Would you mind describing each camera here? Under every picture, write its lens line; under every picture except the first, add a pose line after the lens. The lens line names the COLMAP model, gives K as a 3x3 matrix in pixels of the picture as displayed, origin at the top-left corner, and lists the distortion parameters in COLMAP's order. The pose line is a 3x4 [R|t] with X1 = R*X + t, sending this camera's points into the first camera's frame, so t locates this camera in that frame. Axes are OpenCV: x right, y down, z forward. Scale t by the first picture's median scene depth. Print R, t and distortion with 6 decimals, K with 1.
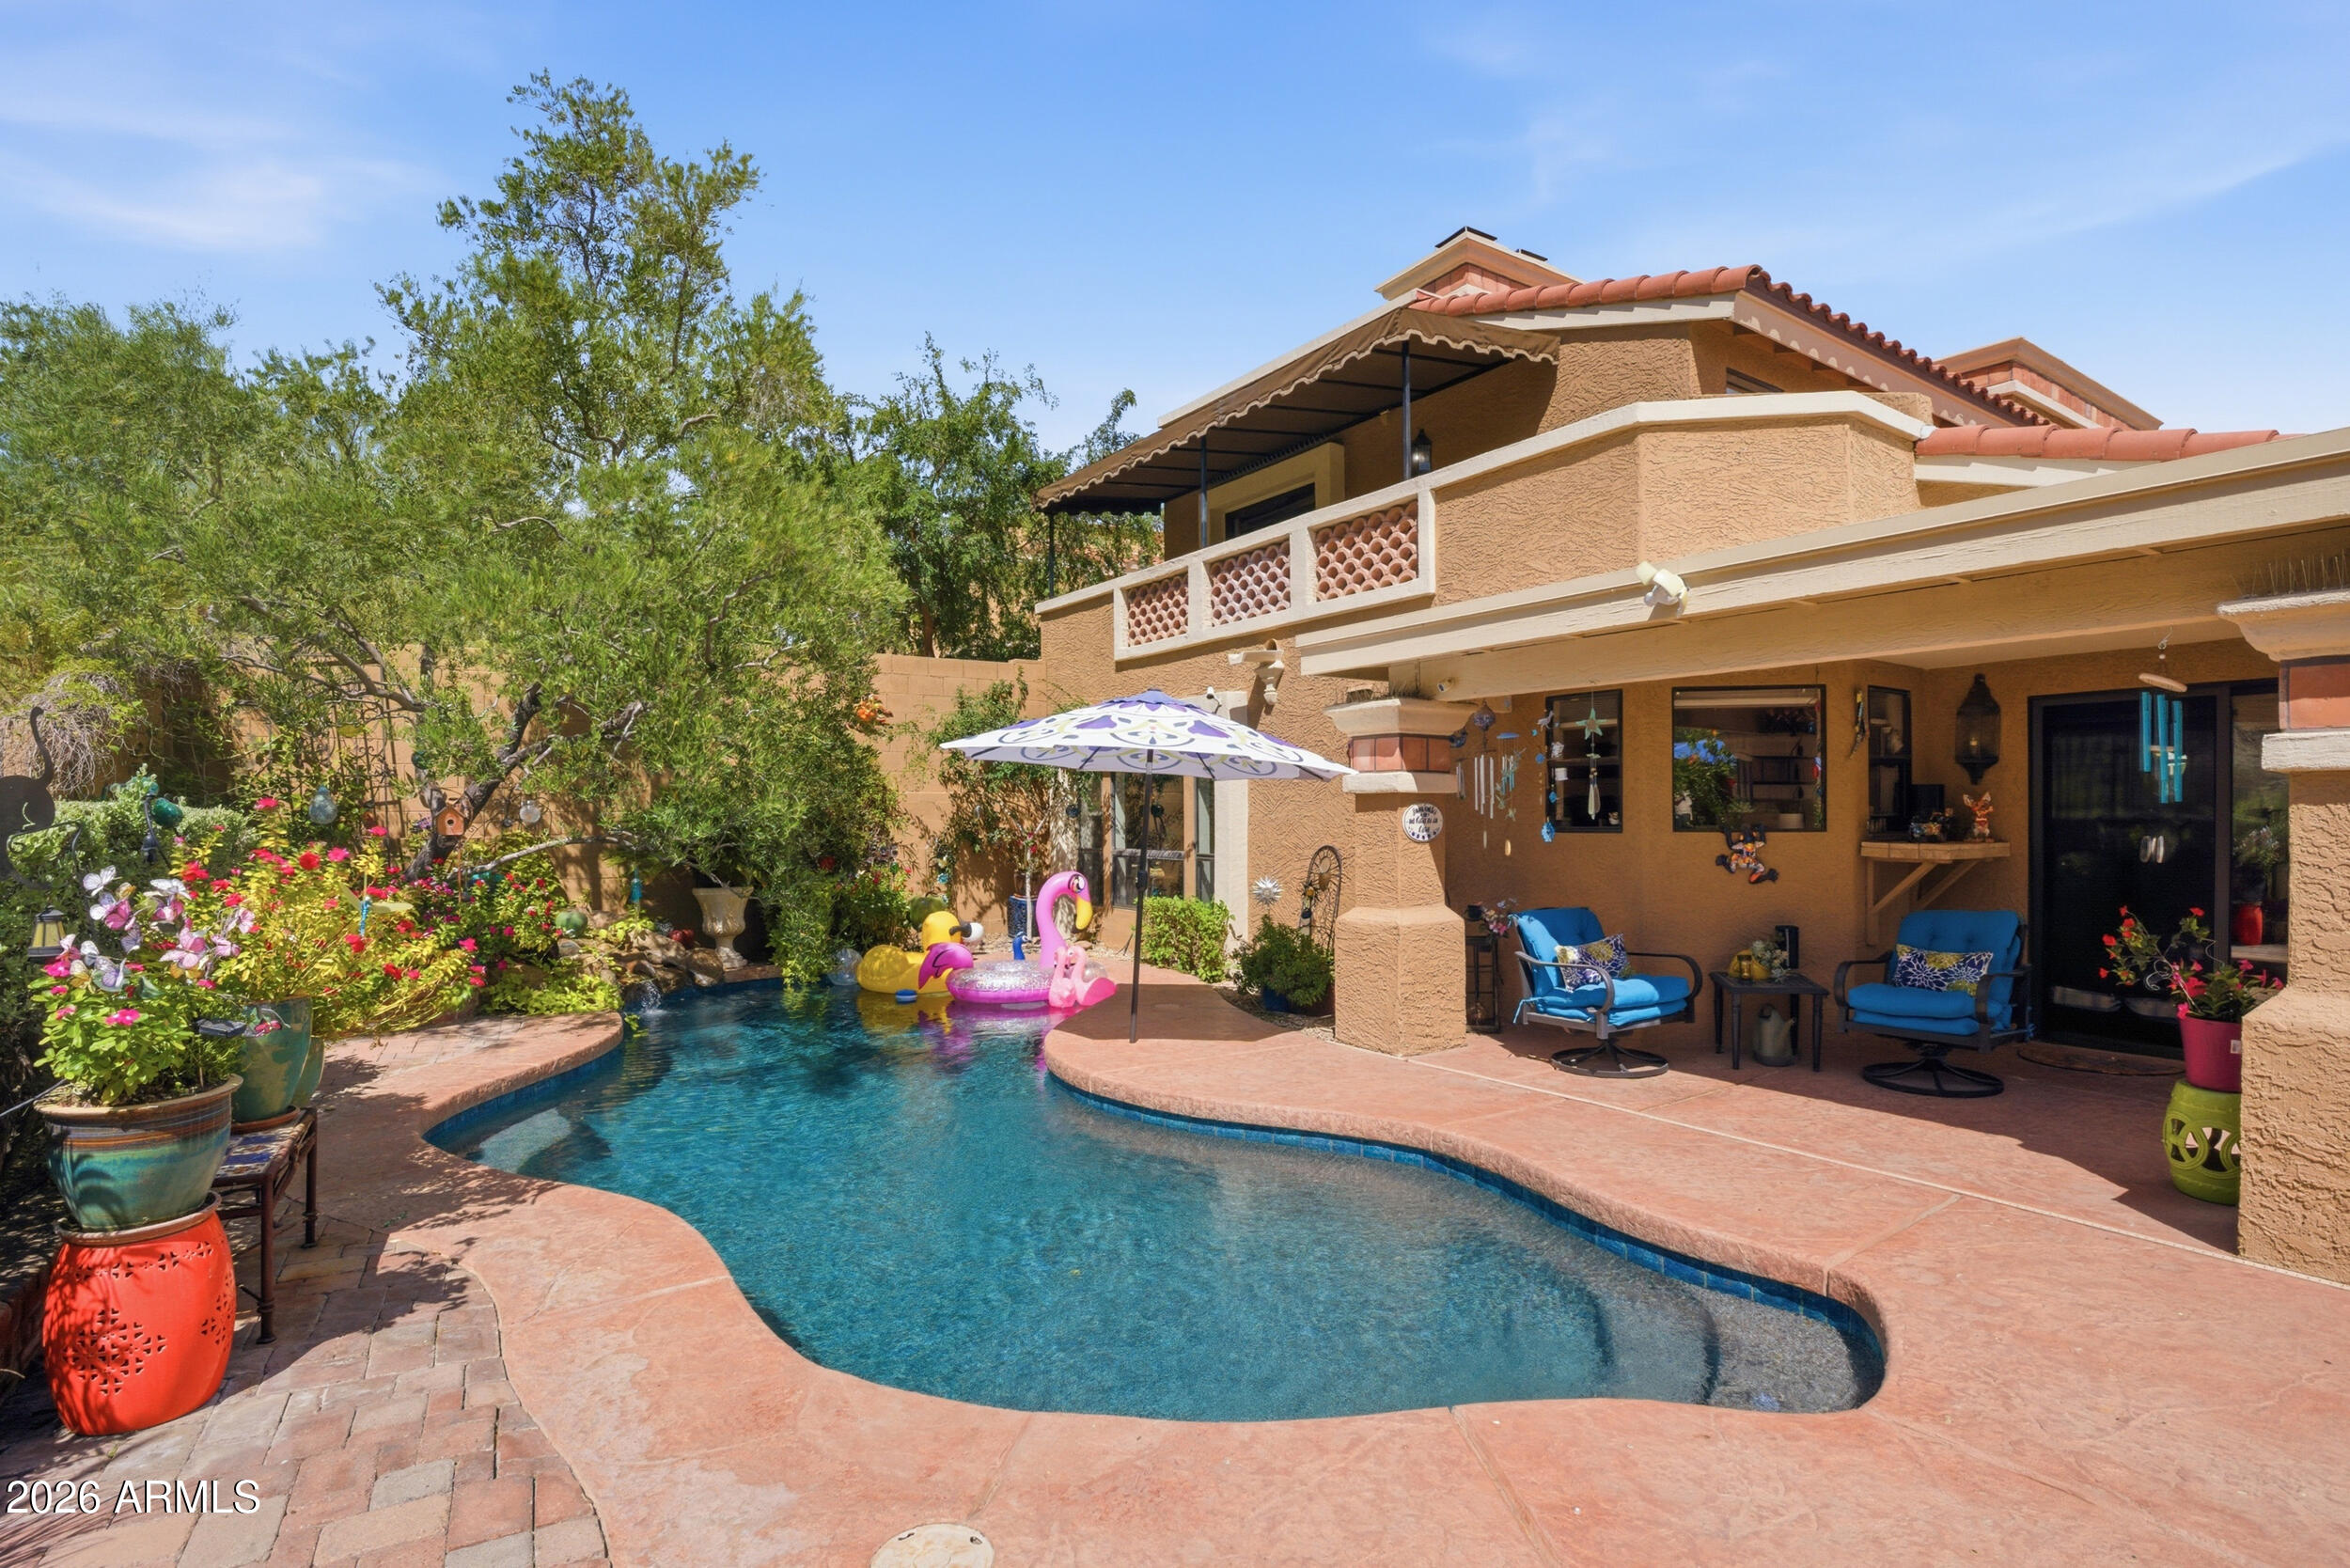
lens RADIAL K [[1183.8, 0, 1176.4], [0, 1183.8, 790.6], [0, 0, 1]] dist [-0.056589, 0.021019]
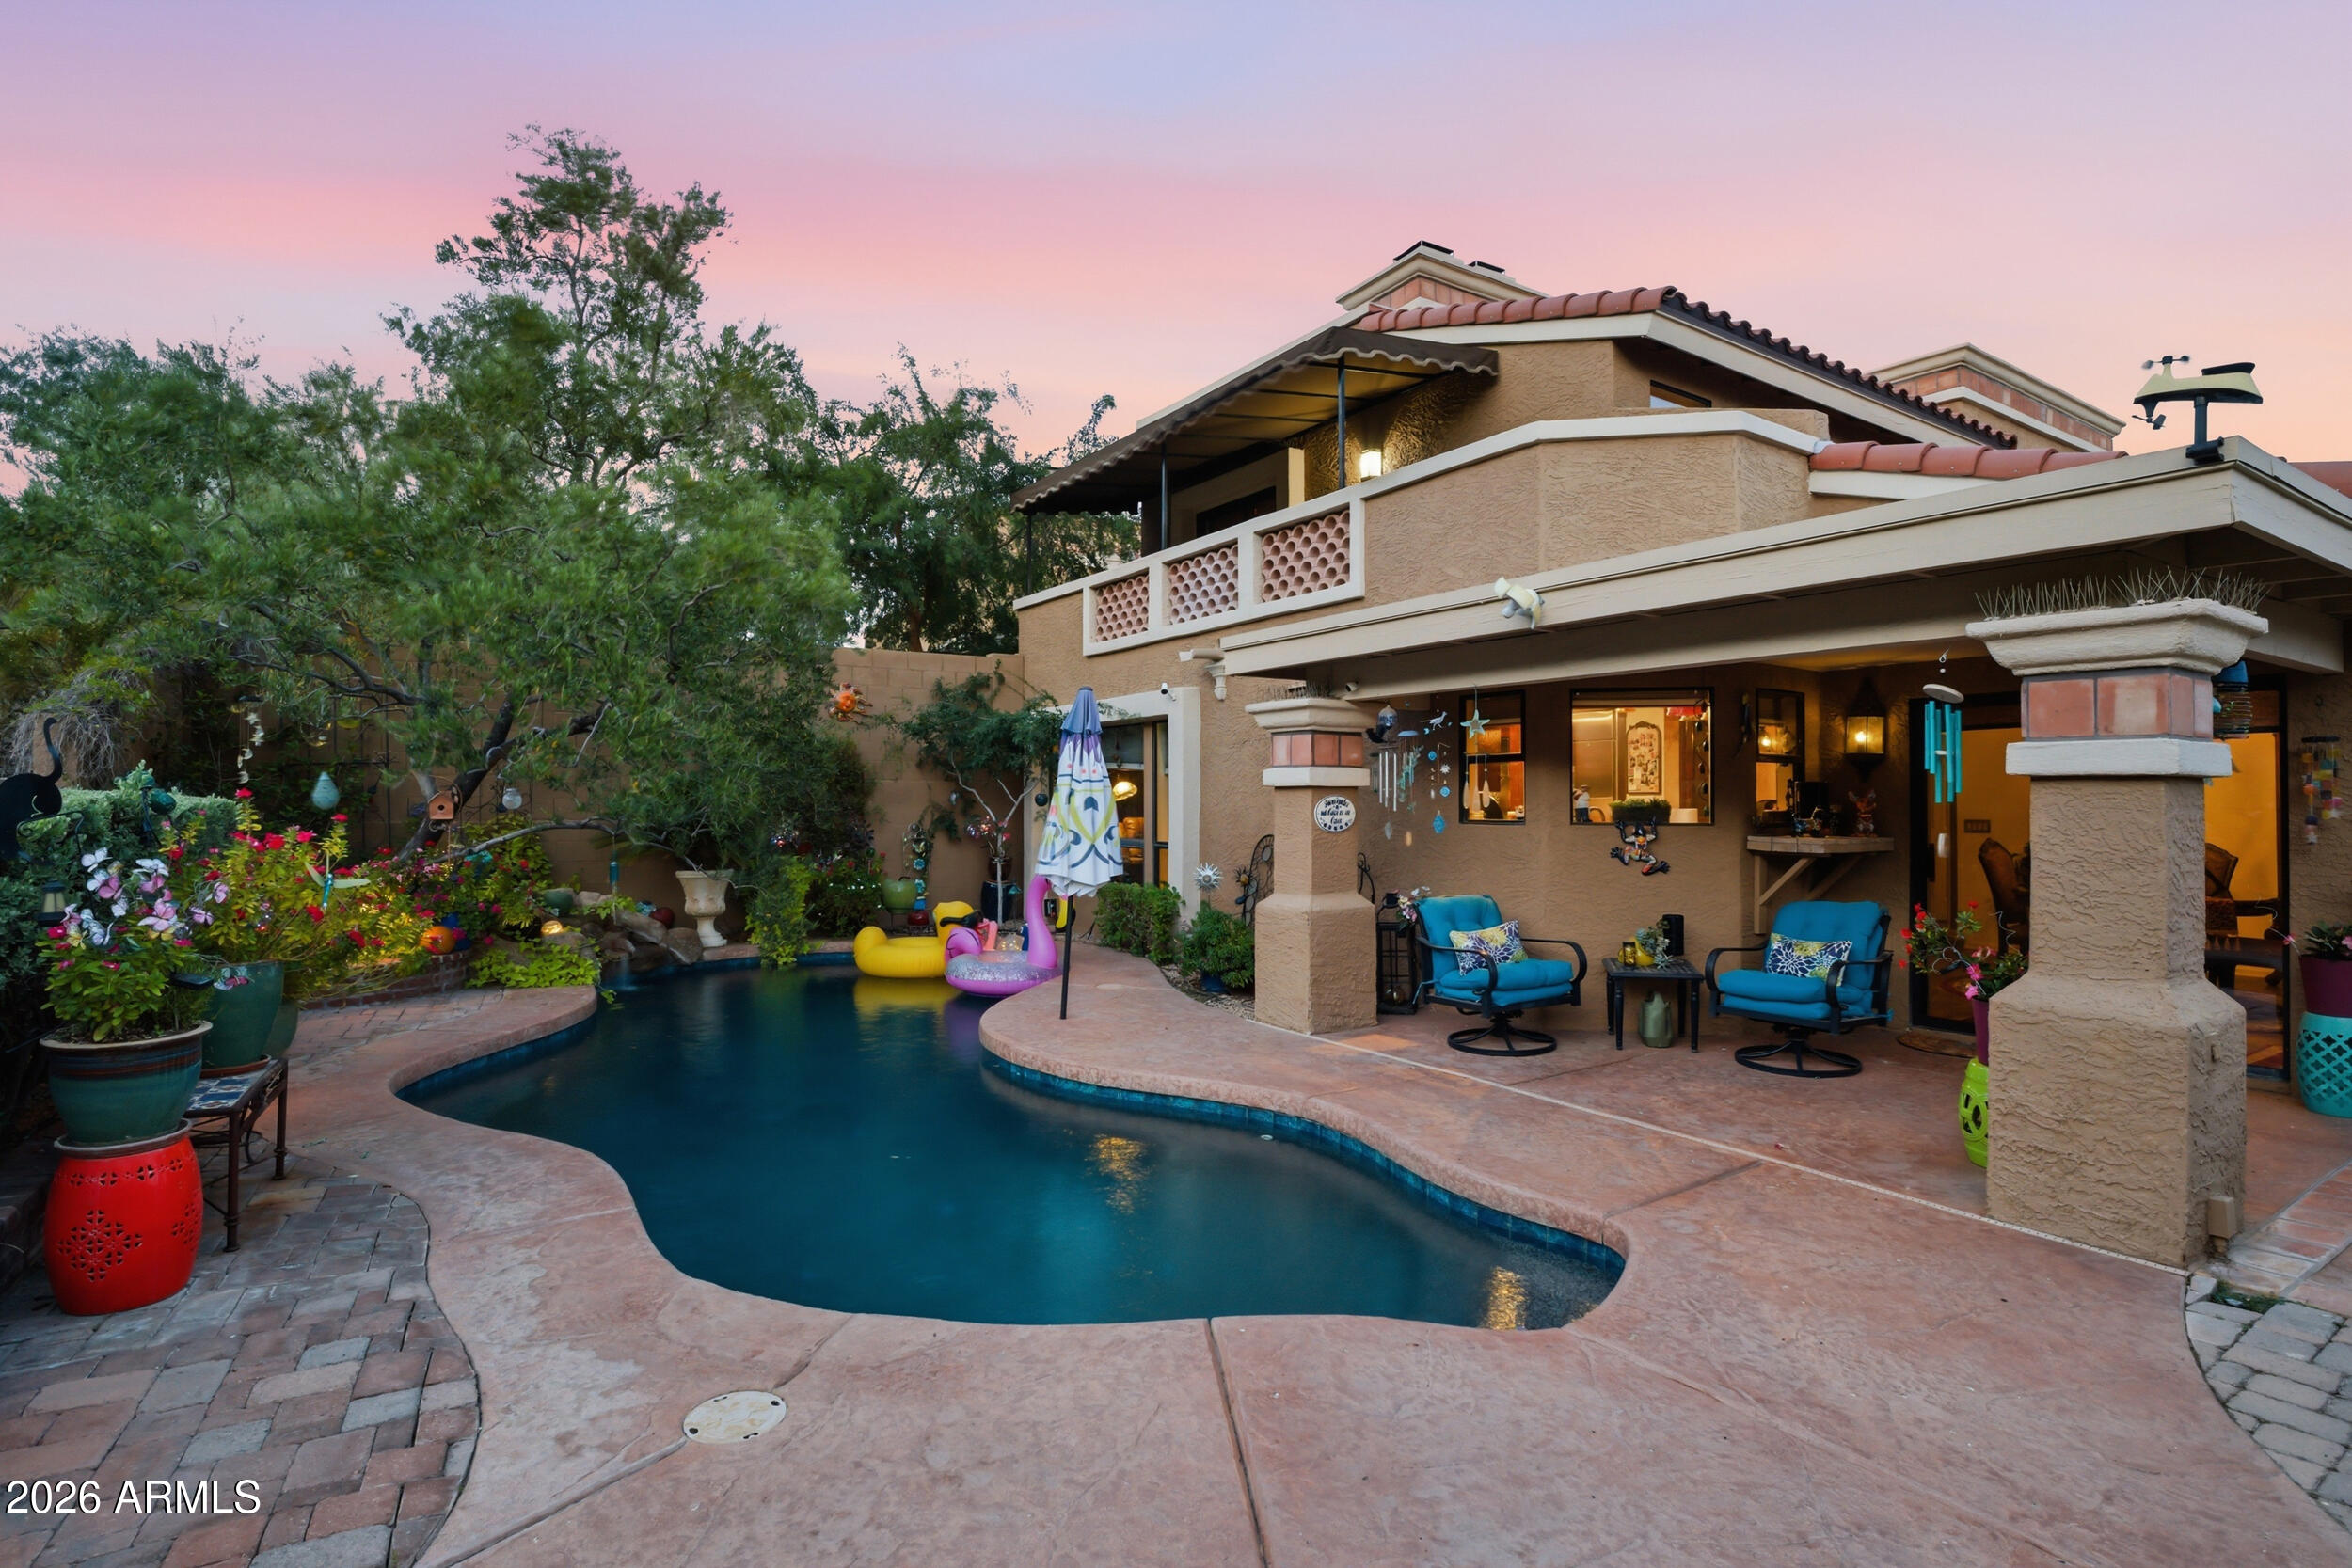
lens RADIAL K [[1197.5, 0, 1180.6], [0, 1197.5, 755.3], [0, 0, 1]] dist [-0.056441, 0.020827]
pose [[0.999738, 0.005756, -0.022166, 0.096144], [-0.006139, 0.999833, -0.017222, -0.007057], [0.022063, 0.017353, 0.999606, -0.084359]]
